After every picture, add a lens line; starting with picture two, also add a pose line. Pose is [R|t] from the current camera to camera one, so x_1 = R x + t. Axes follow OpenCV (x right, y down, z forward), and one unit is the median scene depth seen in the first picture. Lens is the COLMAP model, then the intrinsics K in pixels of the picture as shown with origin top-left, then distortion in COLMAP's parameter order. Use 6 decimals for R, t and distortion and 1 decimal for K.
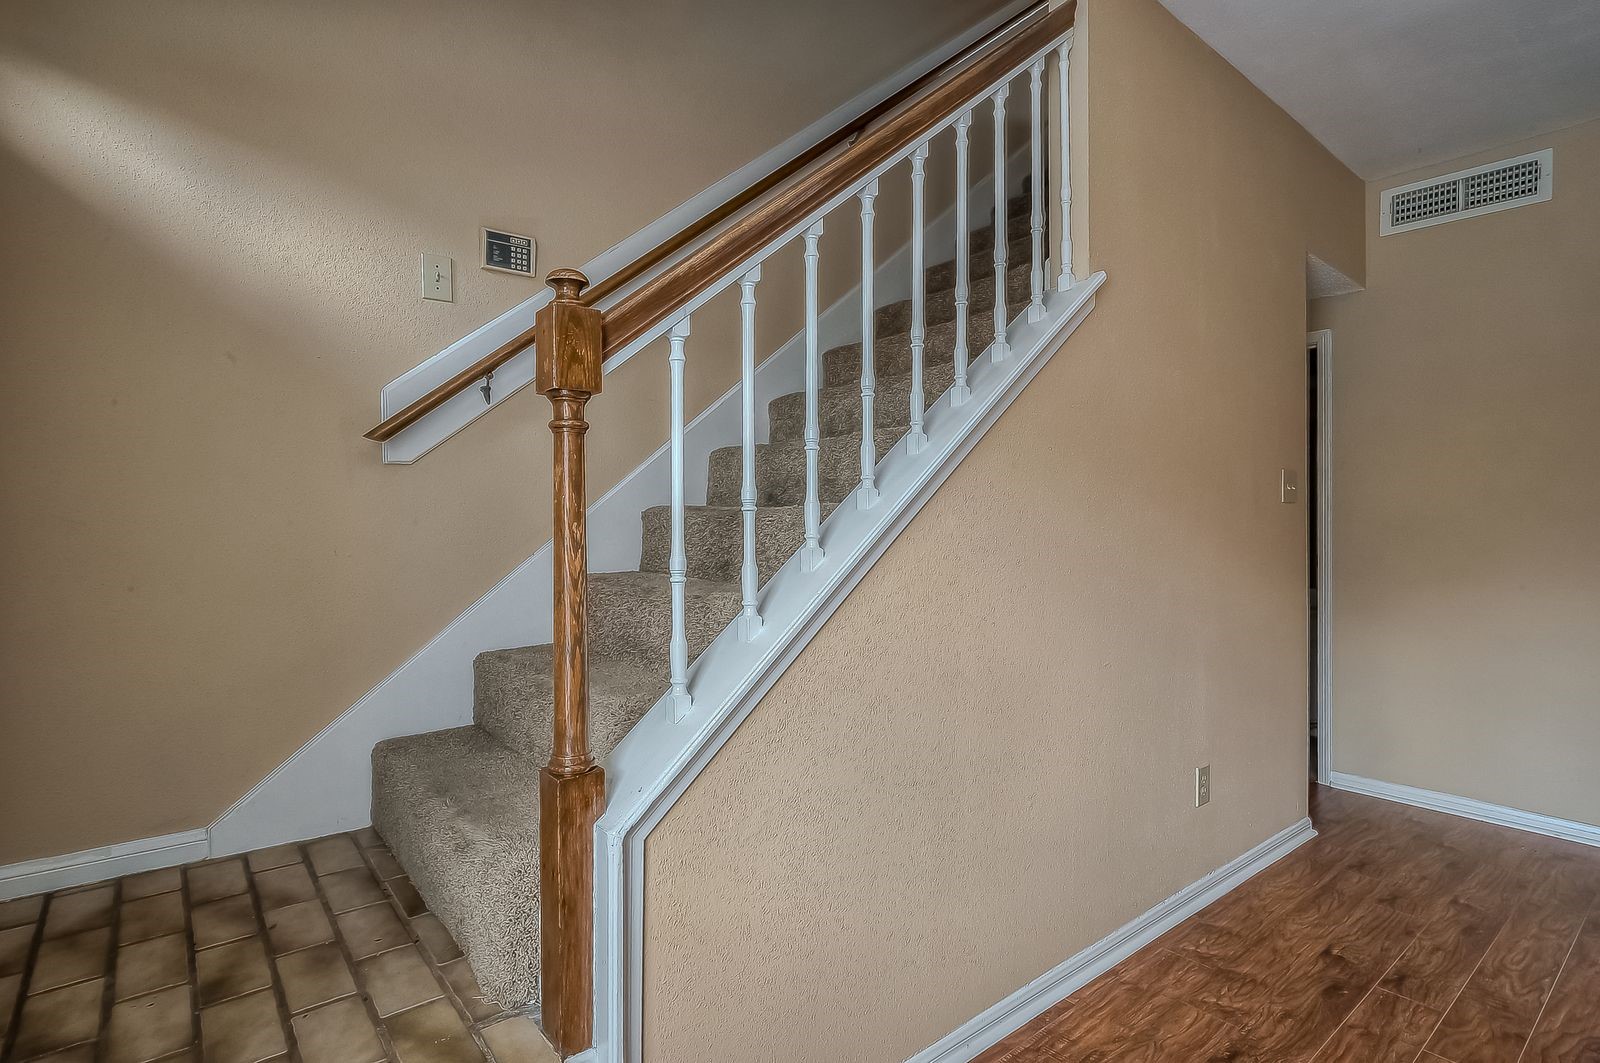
lens RADIAL K [[776.9, 0, 756.9], [0, 776.9, 533.2], [0, 0, 1]] dist [0.000222, -0.000035]
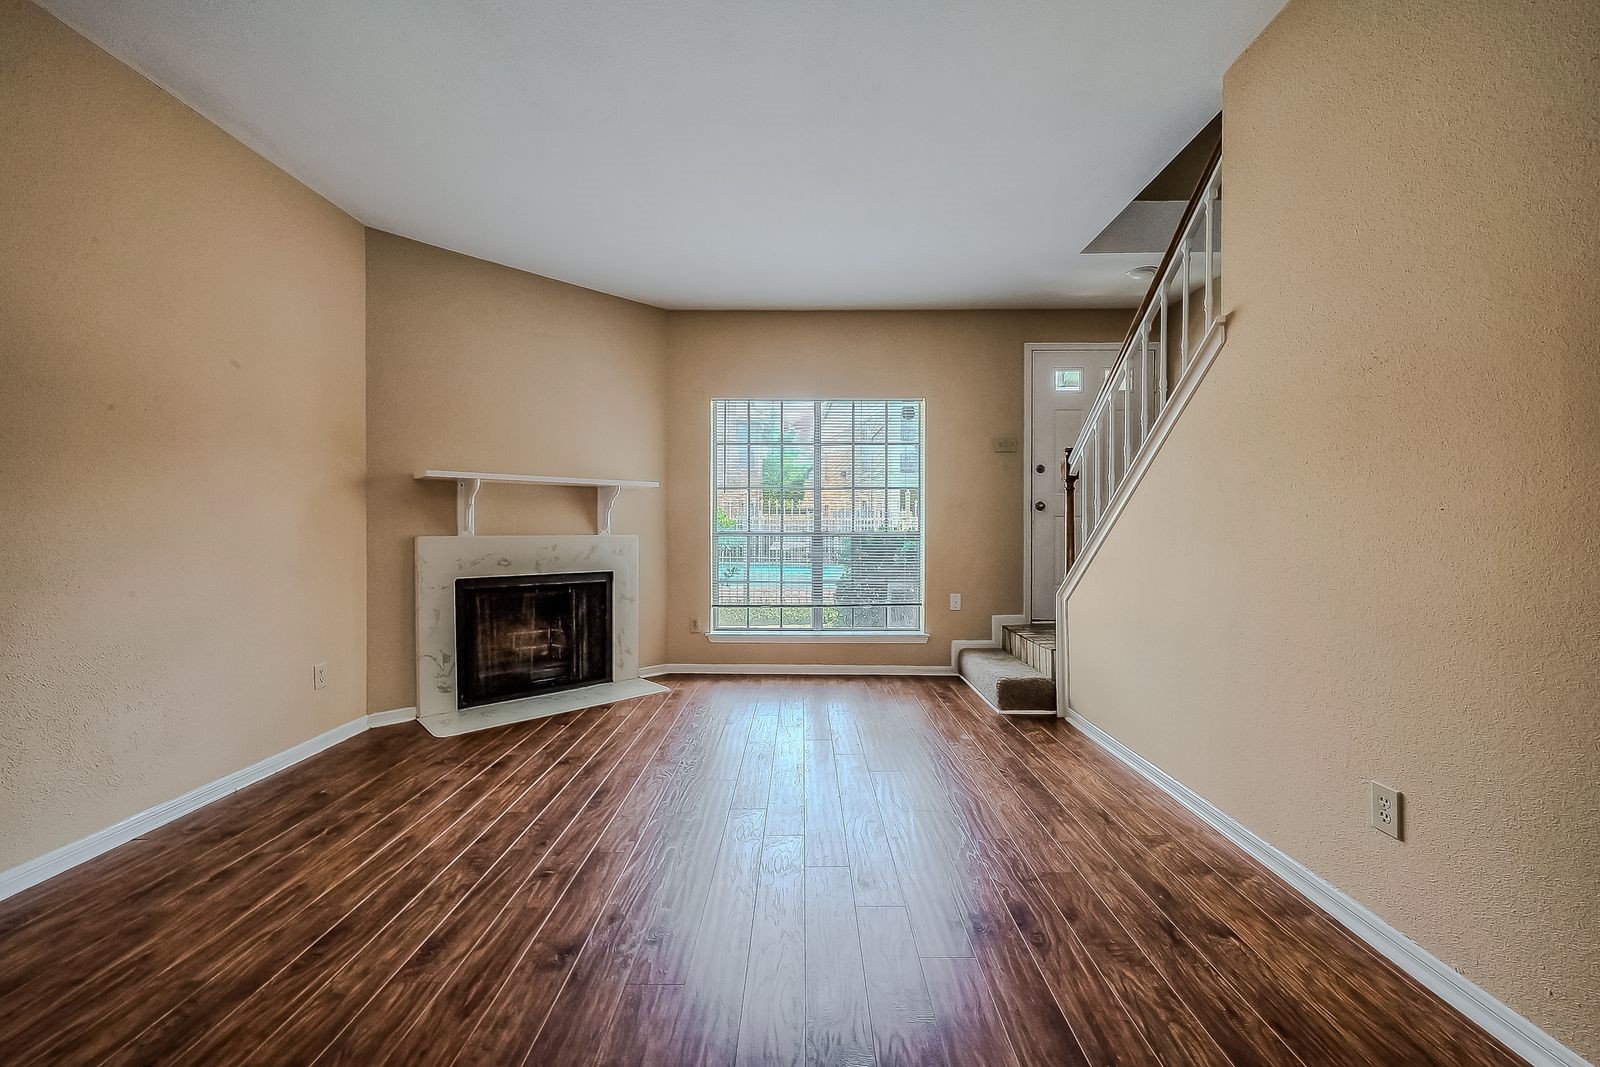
lens RADIAL K [[674.4, 0, 756.0], [0, 674.4, 529.2], [0, 0, 1]] dist [0.007815, 0.000041]
pose [[-0.659241, -0.007584, -0.751894, 1.872280], [-0.009292, 0.999955, -0.001939, 0.047520], [0.751875, 0.005708, -0.659281, 1.178695]]
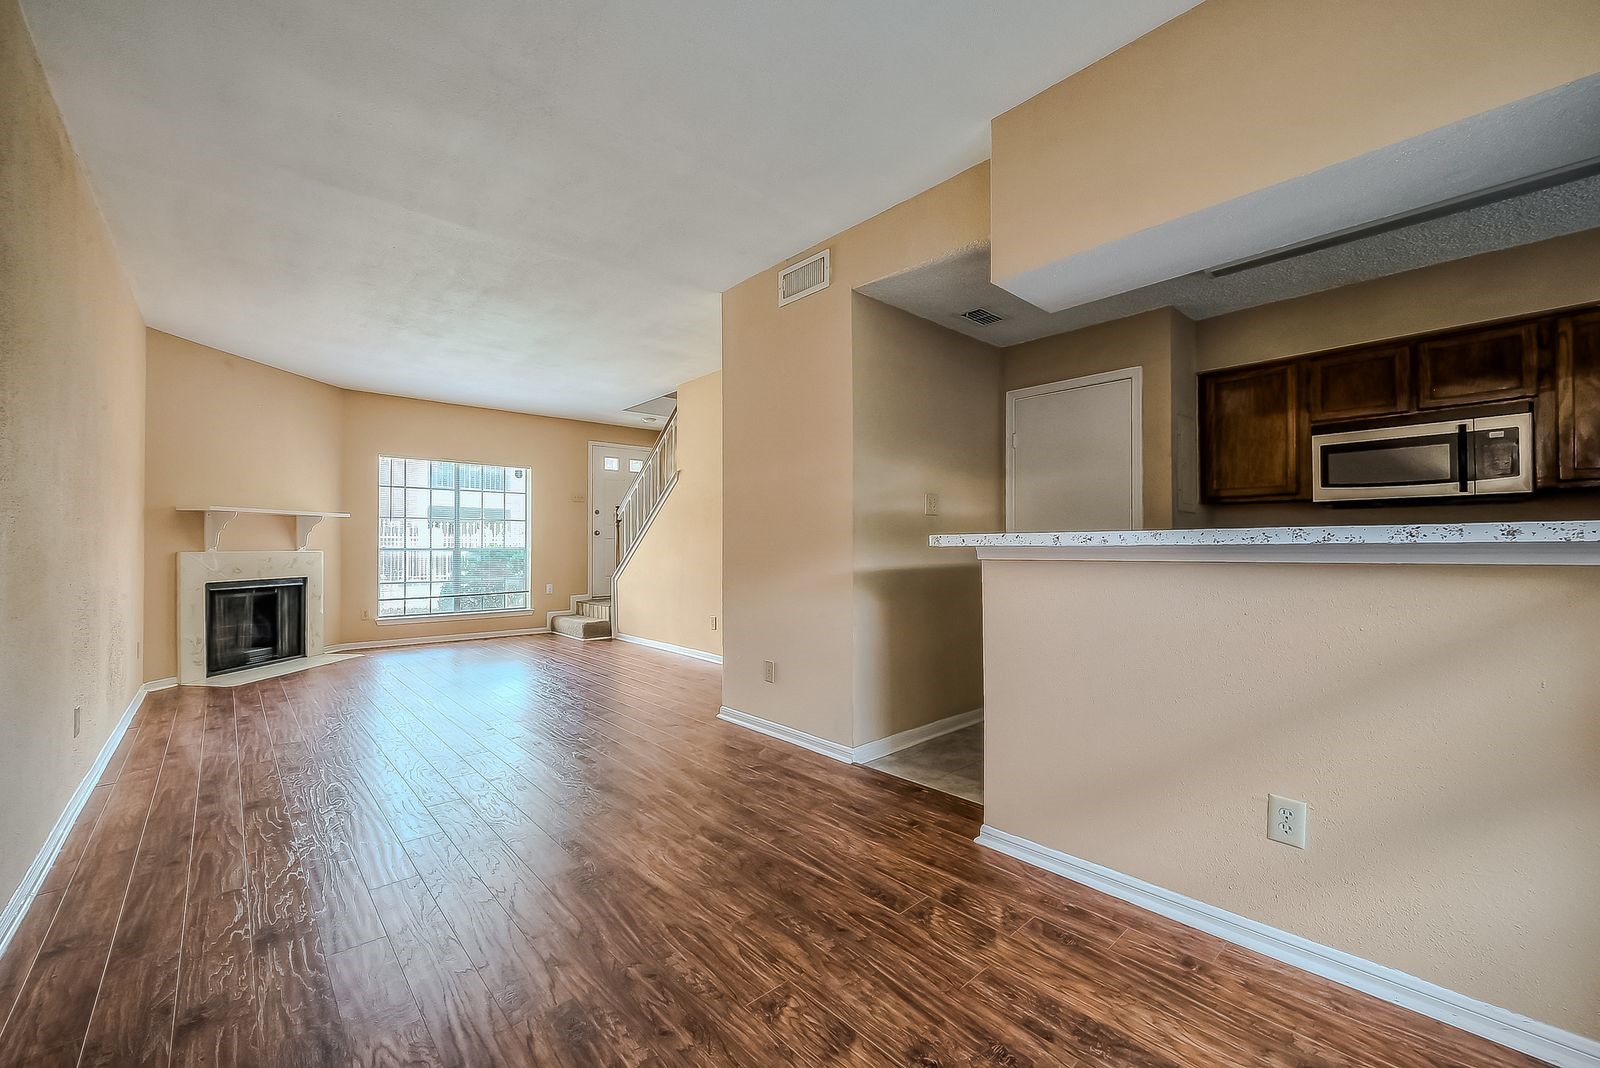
lens RADIAL K [[709.9, 0, 841.3], [0, 709.9, 537.3], [0, 0, 1]] dist [-0.000690, -0.000509]
pose [[0.080989, -0.016608, -0.996577, 4.037685], [-0.004206, 0.999847, -0.017004, 0.050259], [0.996706, 0.005569, 0.080906, 1.542590]]
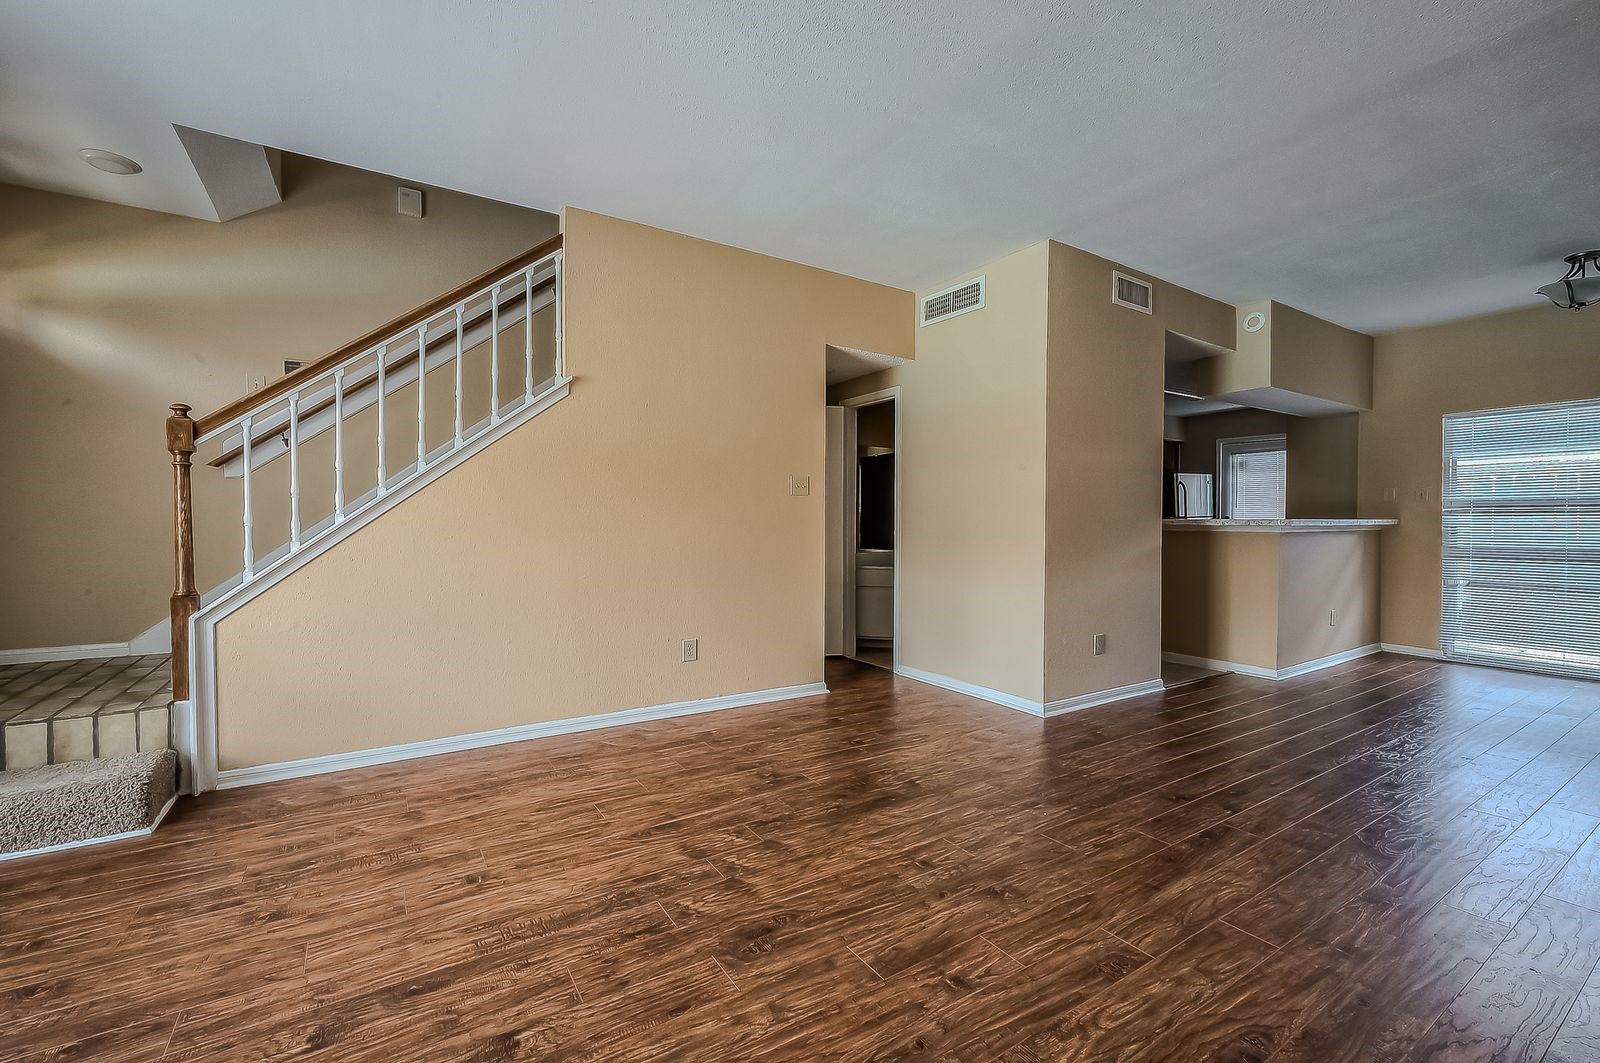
lens RADIAL K [[633.5, 0, 800.0], [0, 633.5, 531.5], [0, 0, 1]] dist [0.001273, -0.000197]
pose [[0.996162, -0.002845, -0.087486, 1.162575], [0.003284, 0.999983, 0.004880, 0.049005], [0.087470, -0.005148, 0.996154, -0.546834]]
